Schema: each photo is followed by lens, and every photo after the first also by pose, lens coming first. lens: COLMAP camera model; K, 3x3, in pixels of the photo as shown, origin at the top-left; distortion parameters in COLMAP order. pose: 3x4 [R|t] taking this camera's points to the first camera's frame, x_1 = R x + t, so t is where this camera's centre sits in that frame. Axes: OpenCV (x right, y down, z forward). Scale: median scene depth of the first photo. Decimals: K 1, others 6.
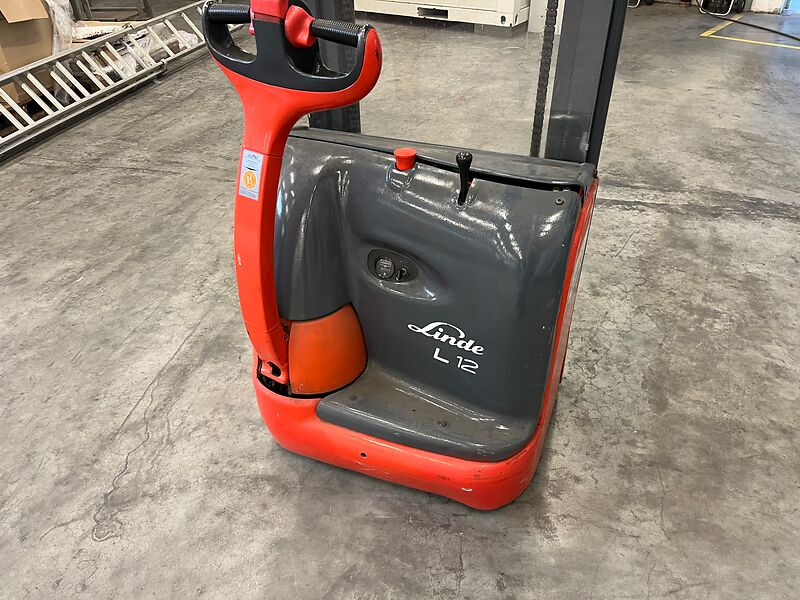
lens RADIAL K [[604.9, 0, 398.2], [0, 604.9, 303.0], [0, 0, 1]] dist [0.079339, -0.112606]
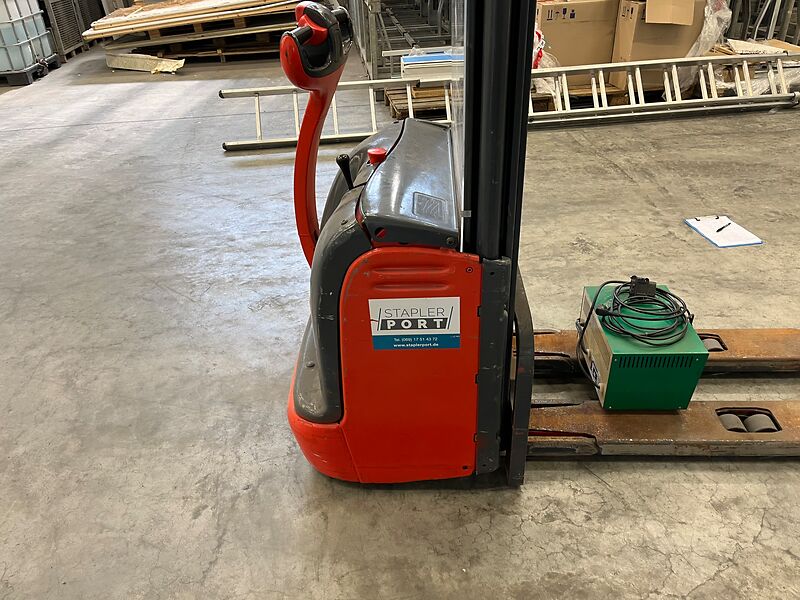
lens RADIAL K [[604.9, 0, 395.8], [0, 604.9, 299.8], [0, 0, 1]] dist [0.079339, -0.112606]
pose [[0.335166, 0.507485, -0.793803, 0.708360], [-0.517387, 0.803267, 0.295080, -0.243300], [0.787384, 0.311802, 0.531794, 0.308447]]
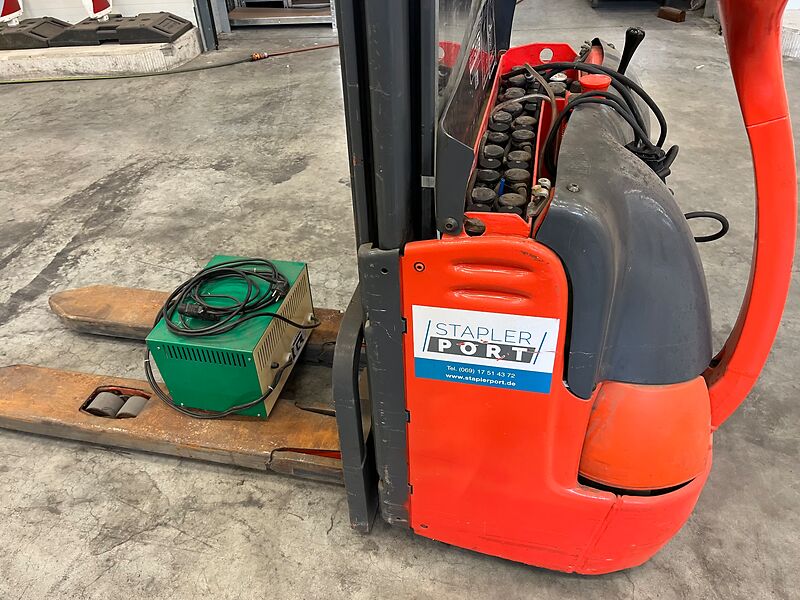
lens RADIAL K [[604.9, 0, 392.2], [0, 604.9, 305.9], [0, 0, 1]] dist [0.079339, -0.112606]
pose [[-0.160380, -0.579981, 0.798686, -0.452941], [0.610324, 0.577666, 0.542039, -0.409558], [-0.775746, 0.574390, 0.261331, 0.734990]]
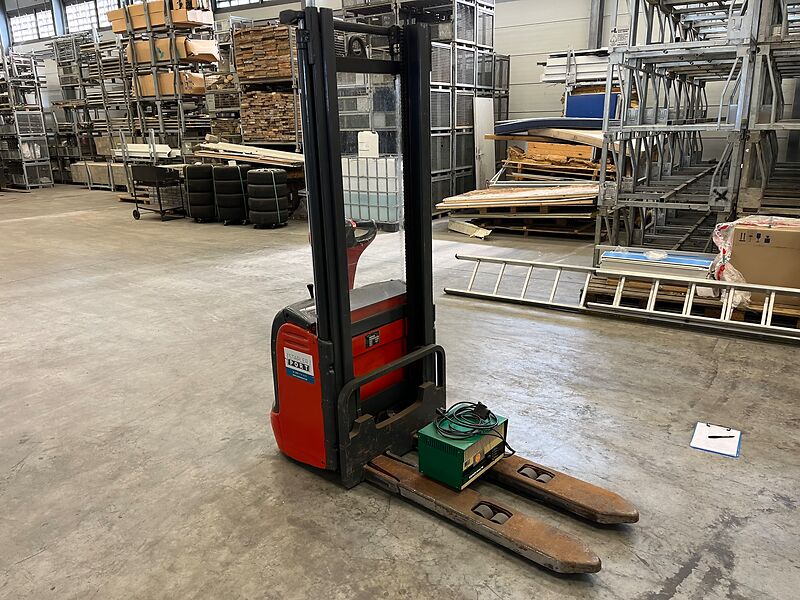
lens RADIAL K [[604.9, 0, 400.3], [0, 604.9, 300.7], [0, 0, 1]] dist [0.079339, -0.112606]
pose [[-0.323263, 0.294746, -0.899236, 1.316683], [-0.524443, 0.735179, 0.429502, -0.852697], [0.787693, 0.610440, -0.083079, 0.891371]]
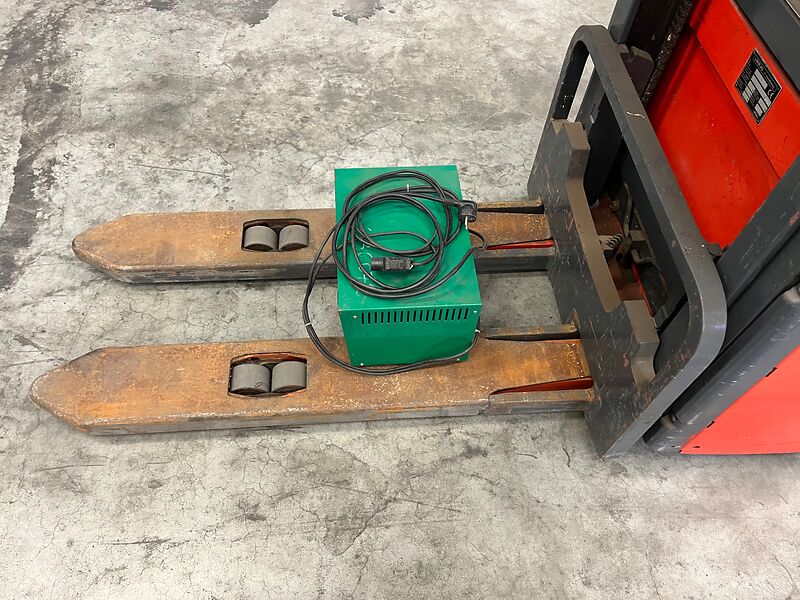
lens RADIAL K [[604.9, 0, 391.4], [0, 604.9, 300.7], [0, 0, 1]] dist [0.079339, -0.112606]
pose [[-0.436450, -0.741497, 0.509601, -0.184663], [0.507249, 0.265011, 0.820041, -0.595351], [-0.743108, 0.616402, 0.260460, 0.958851]]
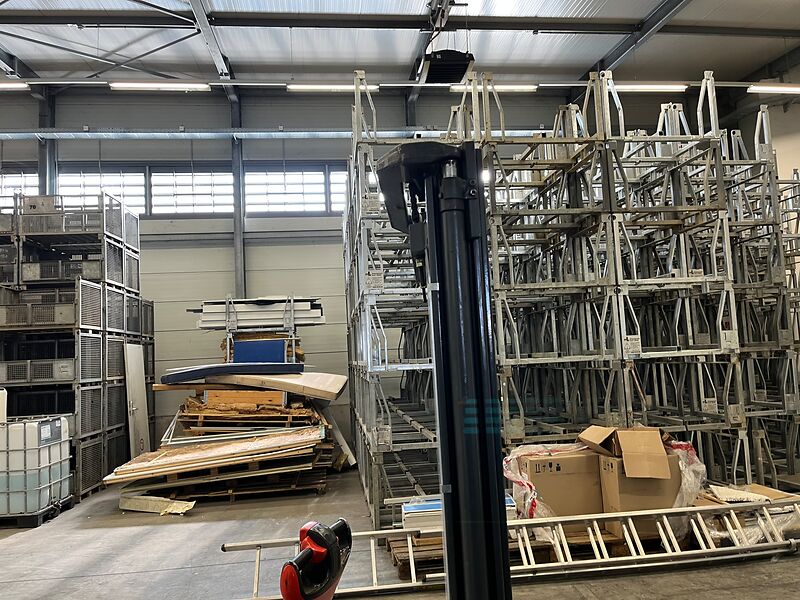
lens RADIAL K [[604.9, 0, 401.1], [0, 604.9, 304.8], [0, 0, 1]] dist [0.079339, -0.112606]
pose [[0.337202, -0.073884, -0.938528, 0.743464], [-0.511294, 0.822704, -0.248468, -0.361325], [0.790489, 0.563648, 0.239641, 0.235010]]
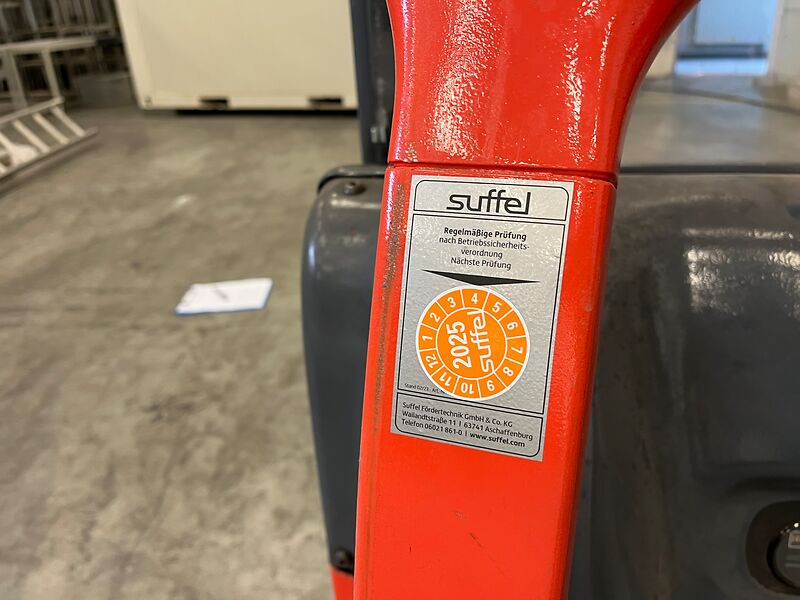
lens RADIAL K [[604.9, 0, 396.9], [0, 604.9, 302.4], [0, 0, 1]] dist [0.079339, -0.112606]
pose [[0.968205, -0.141548, 0.206262, -0.180371], [0.174338, 0.973109, -0.150551, -0.116650], [-0.179405, 0.181723, 0.966846, 0.511208]]
